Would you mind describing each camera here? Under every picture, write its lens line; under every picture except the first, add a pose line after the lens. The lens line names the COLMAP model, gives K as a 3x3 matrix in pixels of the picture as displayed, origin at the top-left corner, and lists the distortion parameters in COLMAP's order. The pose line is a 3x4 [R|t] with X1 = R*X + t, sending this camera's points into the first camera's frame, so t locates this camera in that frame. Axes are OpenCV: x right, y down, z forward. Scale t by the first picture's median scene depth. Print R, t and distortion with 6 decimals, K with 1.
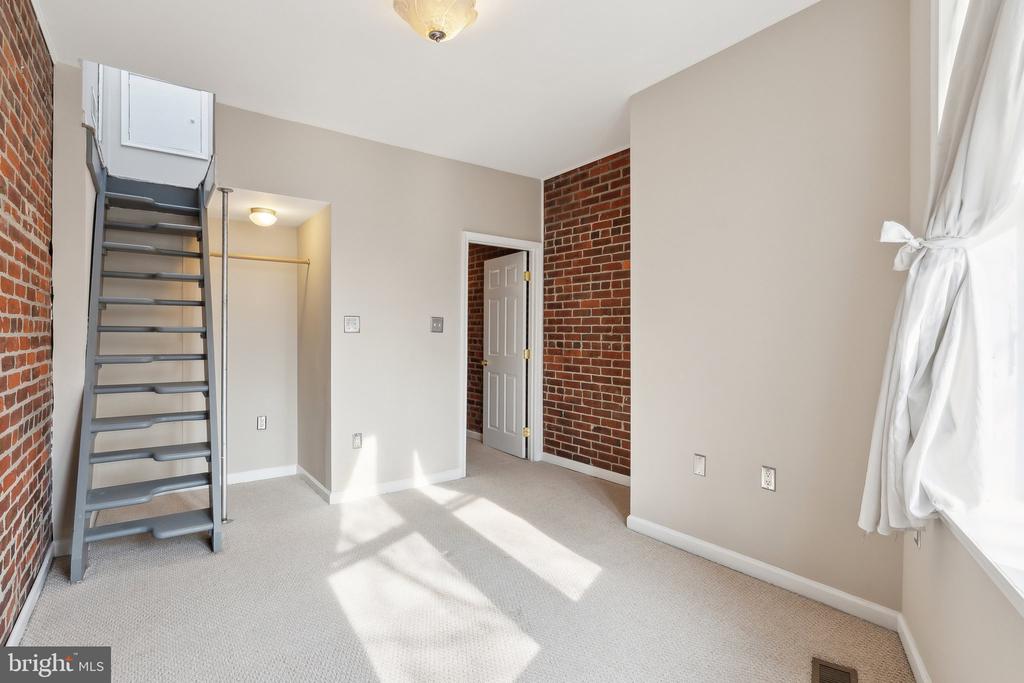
lens RADIAL K [[498.7, 0, 509.3], [0, 498.7, 342.2], [0, 0, 1]] dist [0.002334, 0.000831]
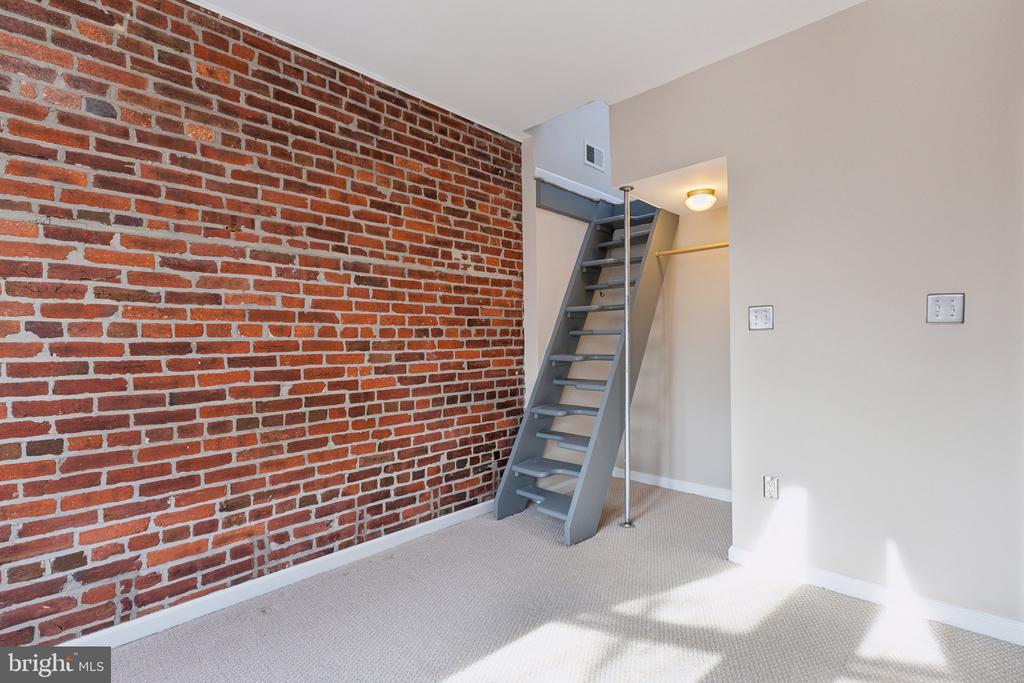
lens RADIAL K [[479.9, 0, 501.0], [0, 479.9, 342.6], [0, 0, 1]] dist [-0.009292, 0.000205]
pose [[0.154944, 0.001785, -0.987922, 0.392646], [-0.001661, 0.999997, 0.001546, -0.005589], [0.987922, 0.001401, 0.154947, 0.717544]]
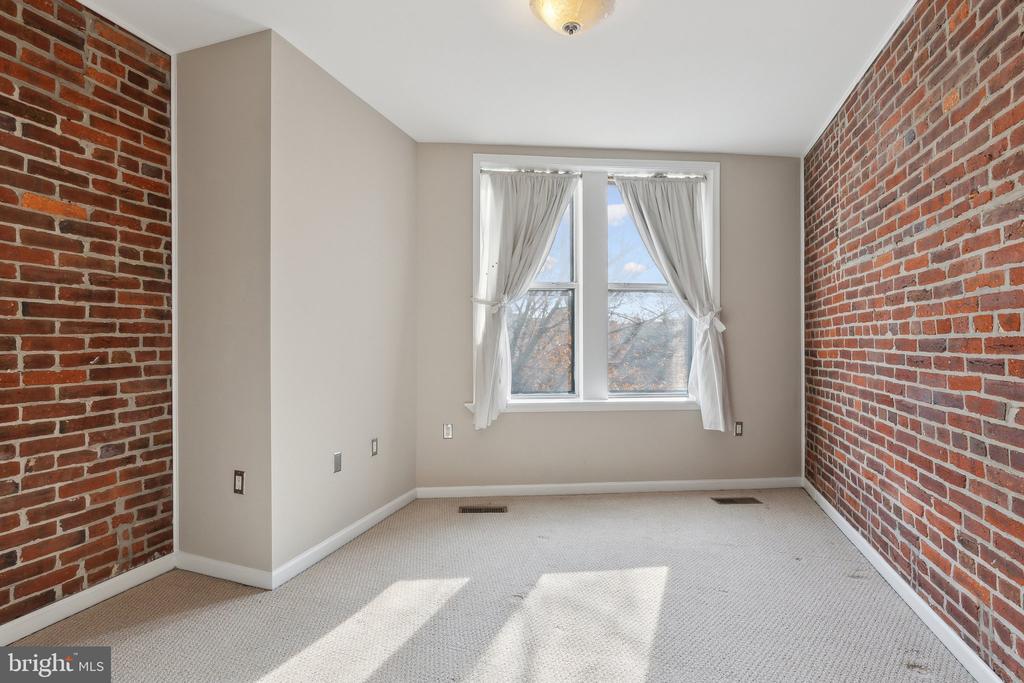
lens RADIAL K [[479.9, 0, 497.2], [0, 479.9, 339.8], [0, 0, 1]] dist [-0.009292, 0.000205]
pose [[-0.550649, 0.007568, 0.834702, -0.666790], [0.014451, 0.999895, 0.000467, -0.013070], [-0.834612, 0.012320, -0.550701, 1.278733]]
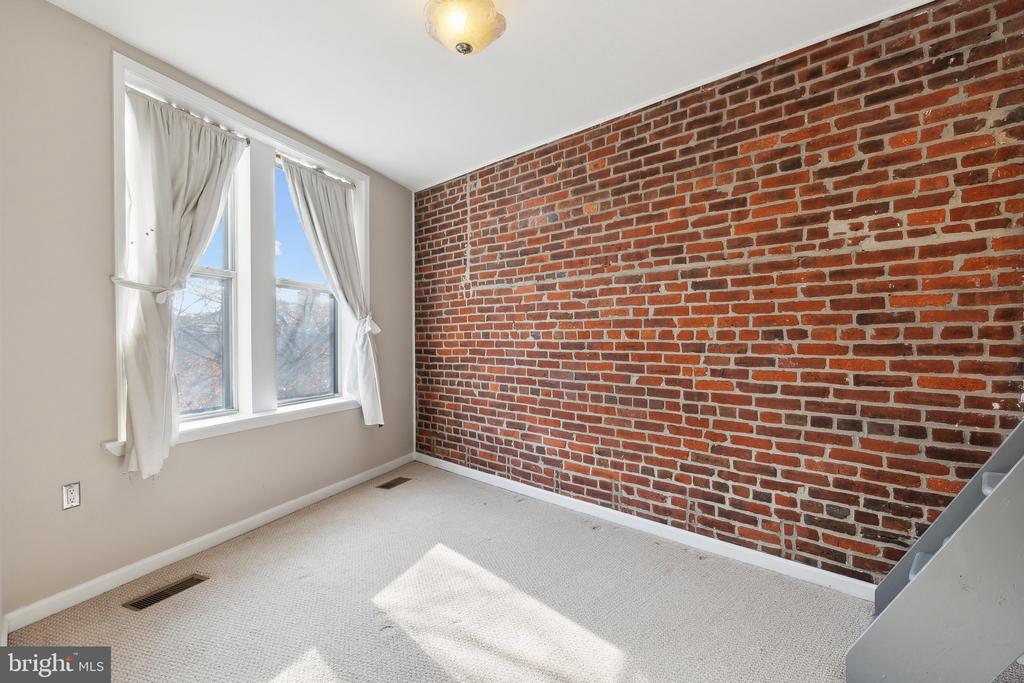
lens RADIAL K [[498.7, 0, 517.3], [0, 498.7, 343.7], [0, 0, 1]] dist [0.002334, 0.000831]
pose [[-0.988032, 0.005063, -0.154167, -0.073679], [0.001203, 0.999684, 0.025121, -0.033532], [0.154246, 0.024635, -0.987725, 1.596577]]
